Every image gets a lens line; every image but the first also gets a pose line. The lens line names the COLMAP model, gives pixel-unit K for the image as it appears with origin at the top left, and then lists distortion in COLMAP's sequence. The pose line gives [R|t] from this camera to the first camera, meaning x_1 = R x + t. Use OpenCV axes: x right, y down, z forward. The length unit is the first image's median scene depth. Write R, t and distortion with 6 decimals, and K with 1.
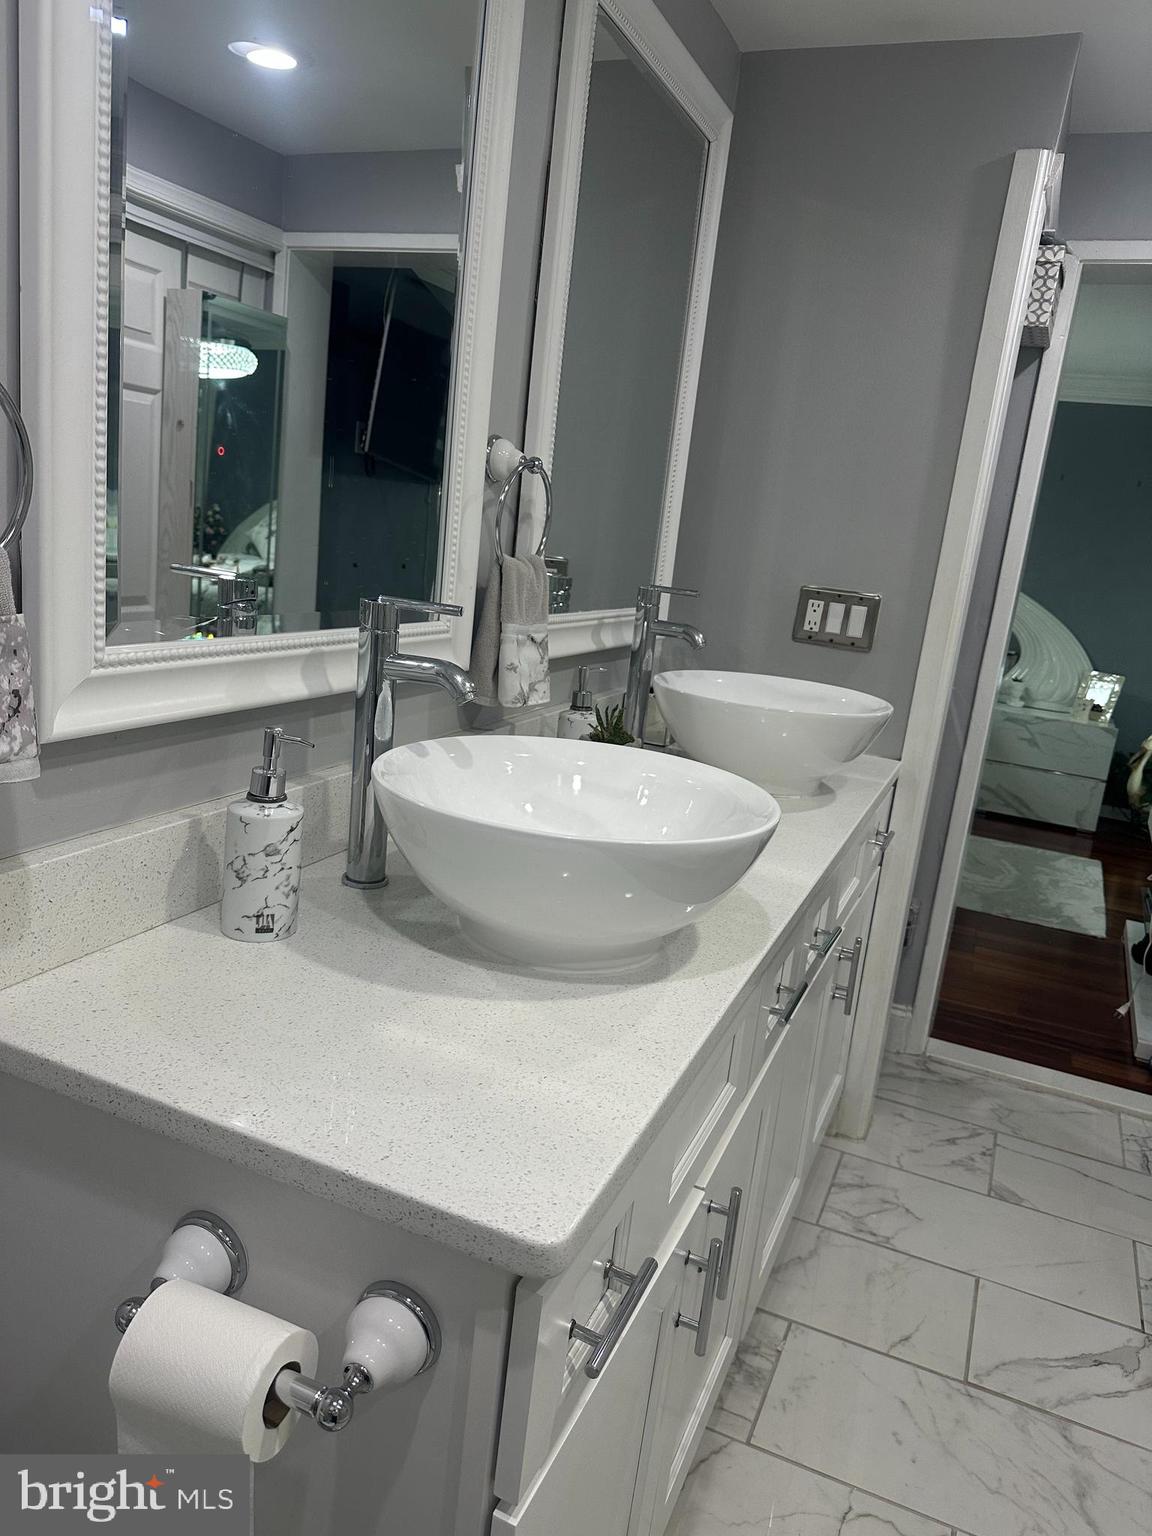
lens RADIAL K [[1080.2, 0, 559.8], [0, 1080.2, 770.2], [0, 0, 1]] dist [0.020000, -0.035482]
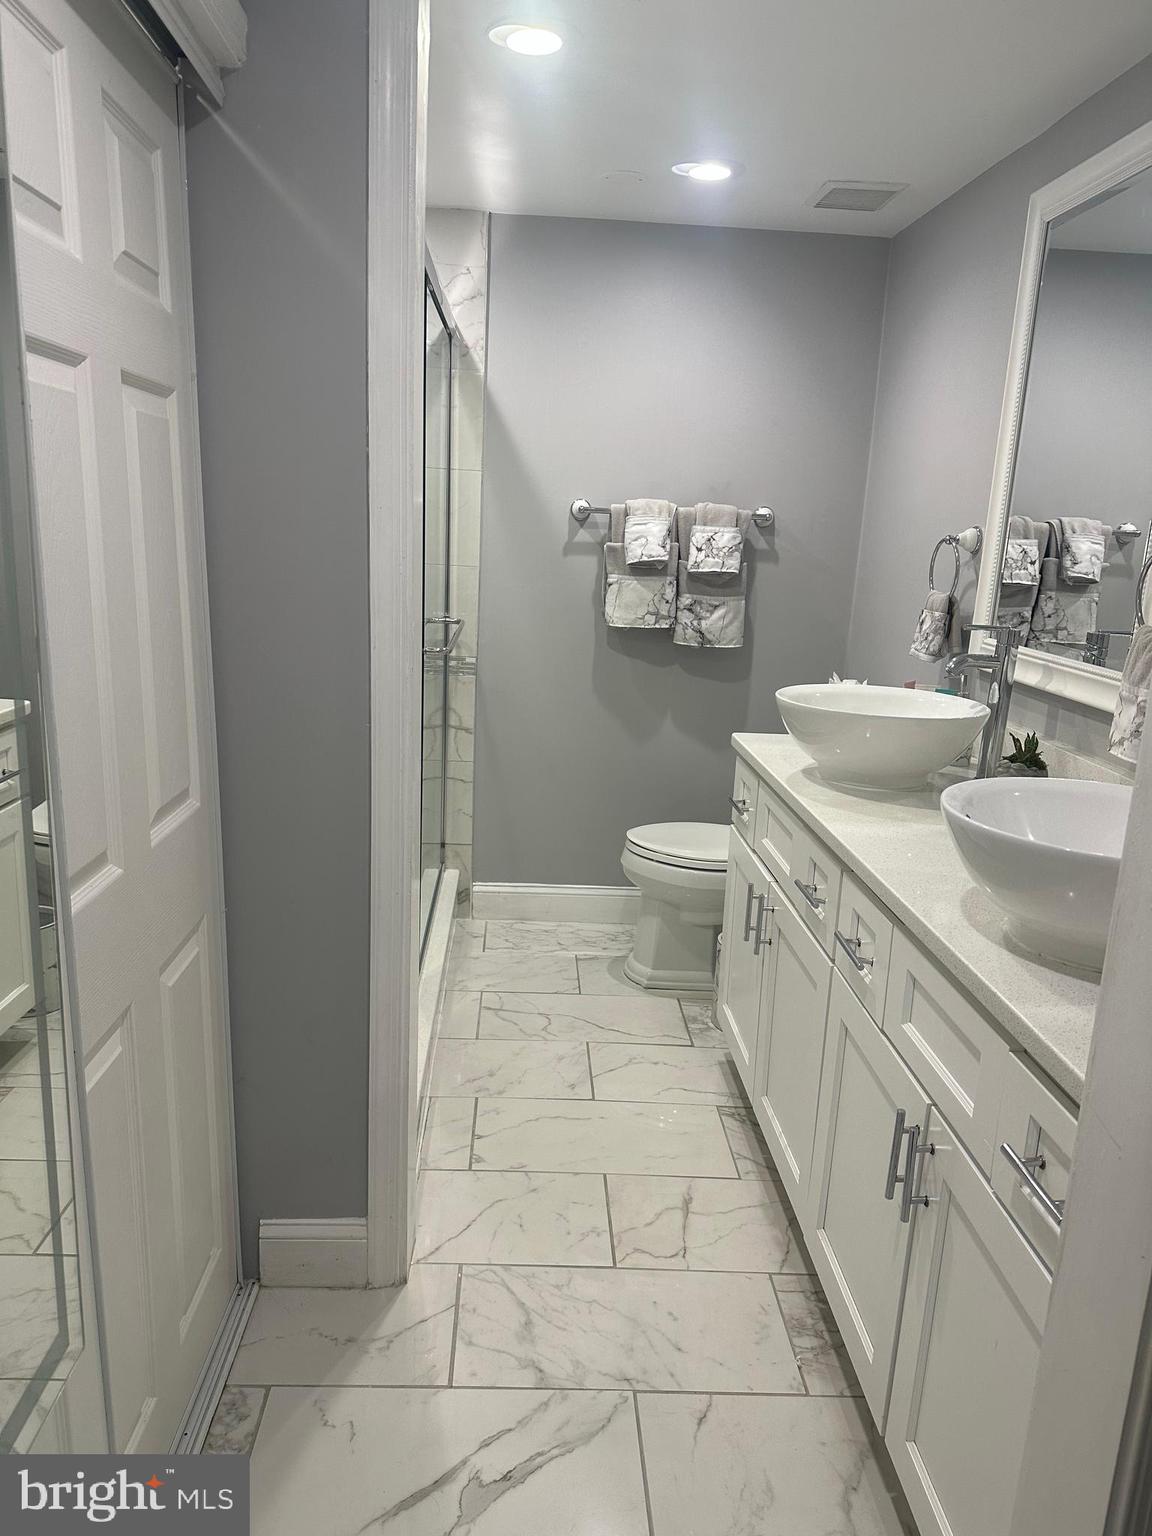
lens RADIAL K [[1063.6, 0, 582.6], [0, 1063.6, 780.2], [0, 0, 1]] dist [0.155492, -0.302669]
pose [[-0.879650, -0.030689, -0.474630, 0.955217], [-0.235659, 0.894934, 0.378891, -0.320388], [0.413135, 0.445143, -0.794461, 1.602556]]
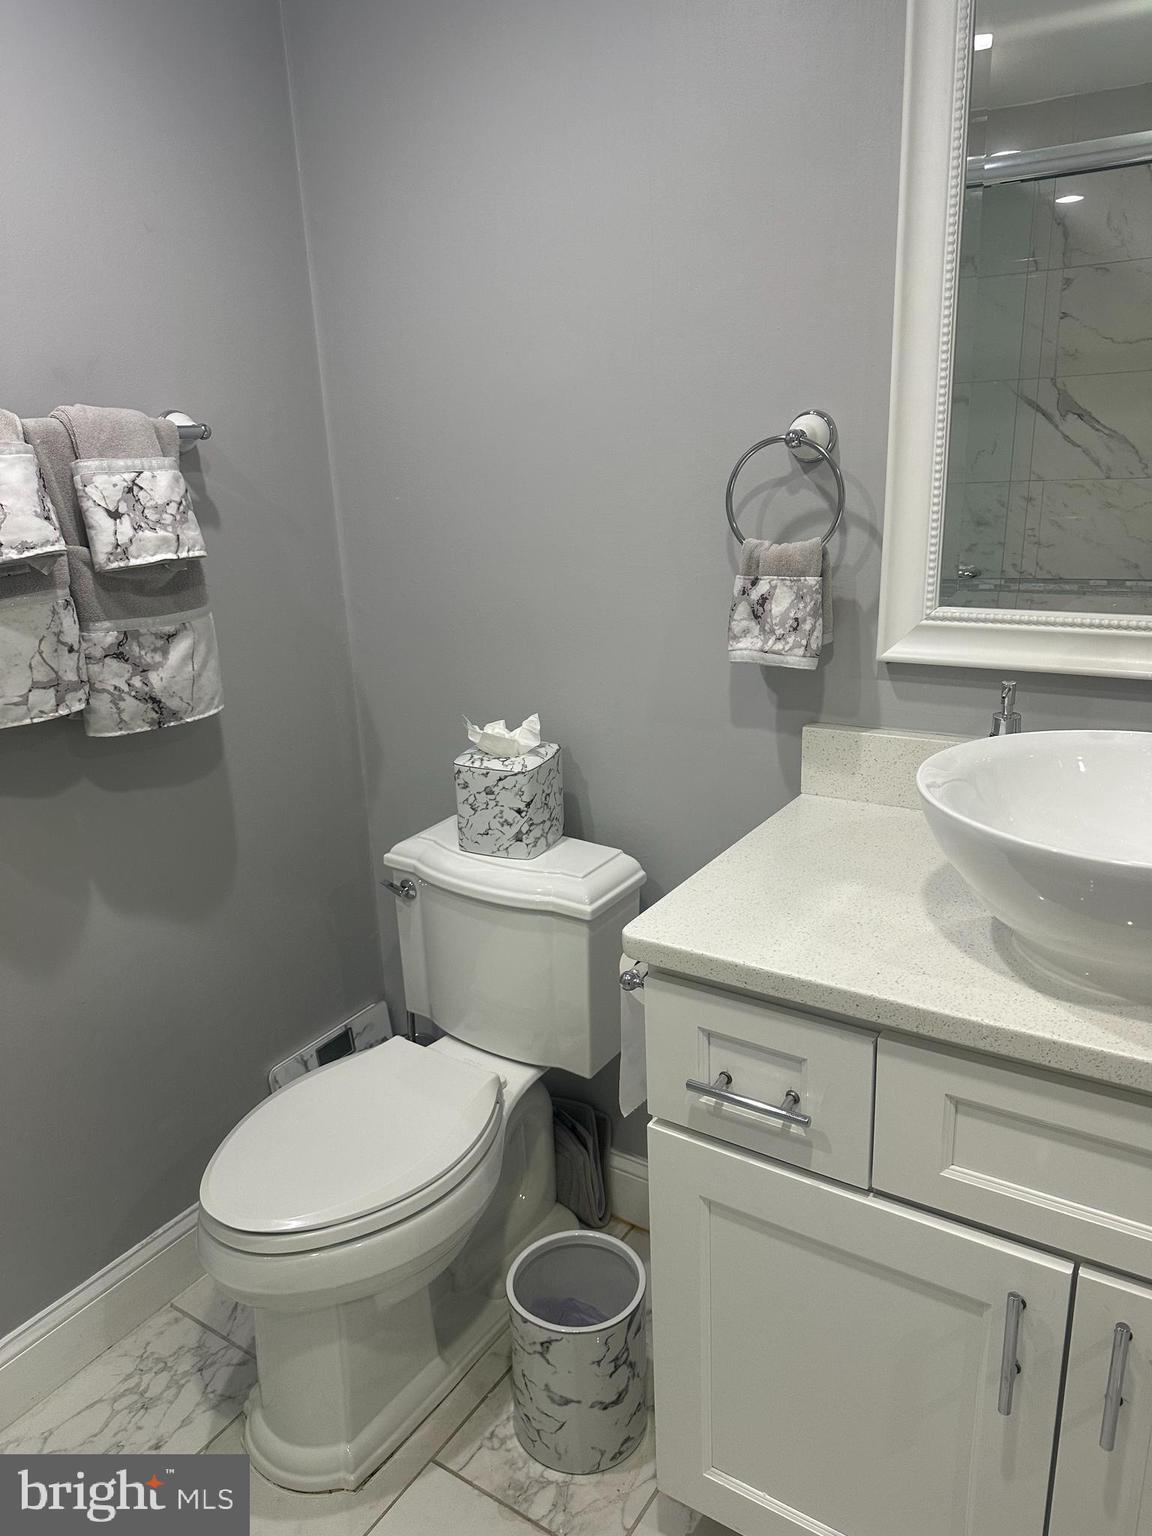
lens RADIAL K [[1069.0, 0, 572.8], [0, 1069.0, 769.0], [0, 0, 1]] dist [0.135192, -0.177509]
pose [[-0.159866, 0.192744, -0.968139, 0.643991], [-0.201351, 0.953766, 0.223131, -0.074523], [0.966385, 0.230607, -0.113665, 0.414499]]
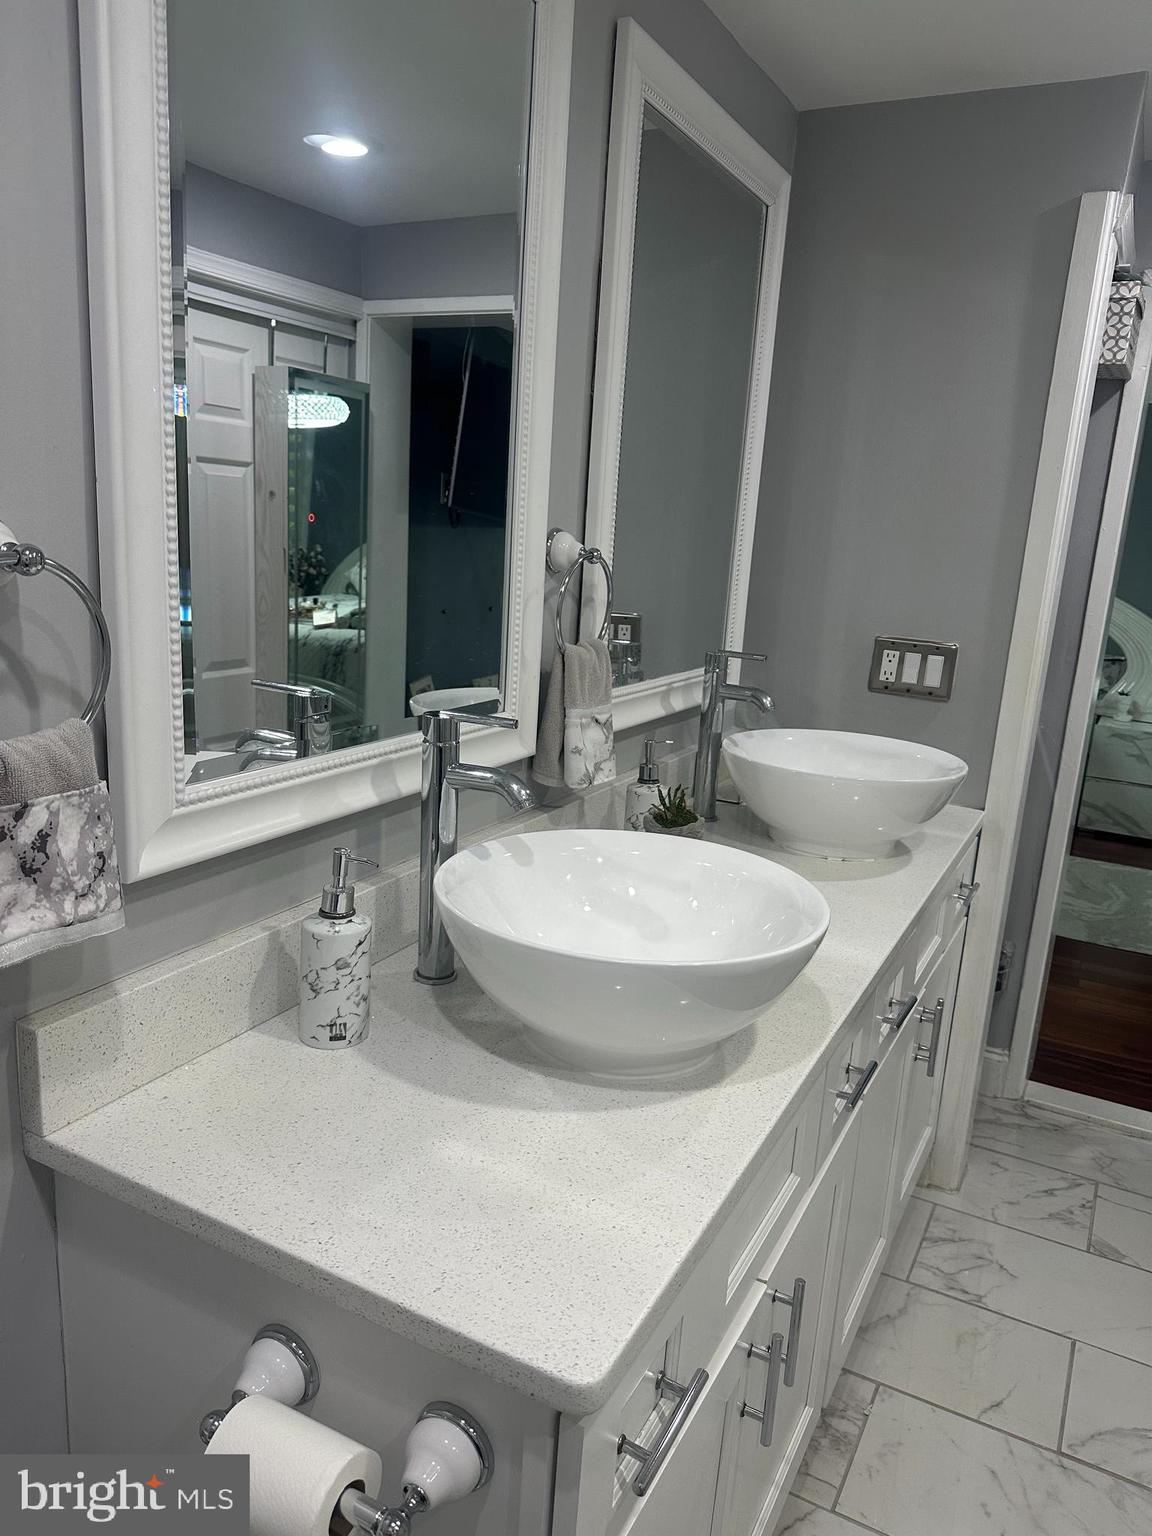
lens RADIAL K [[1079.1, 0, 558.4], [0, 1079.1, 778.4], [0, 0, 1]] dist [0.004432, -0.012453]
pose [[0.995169, -0.026991, -0.094397, 0.031466], [0.026780, 0.999635, -0.003502, -0.061190], [0.094457, 0.000958, 0.995529, -0.023539]]
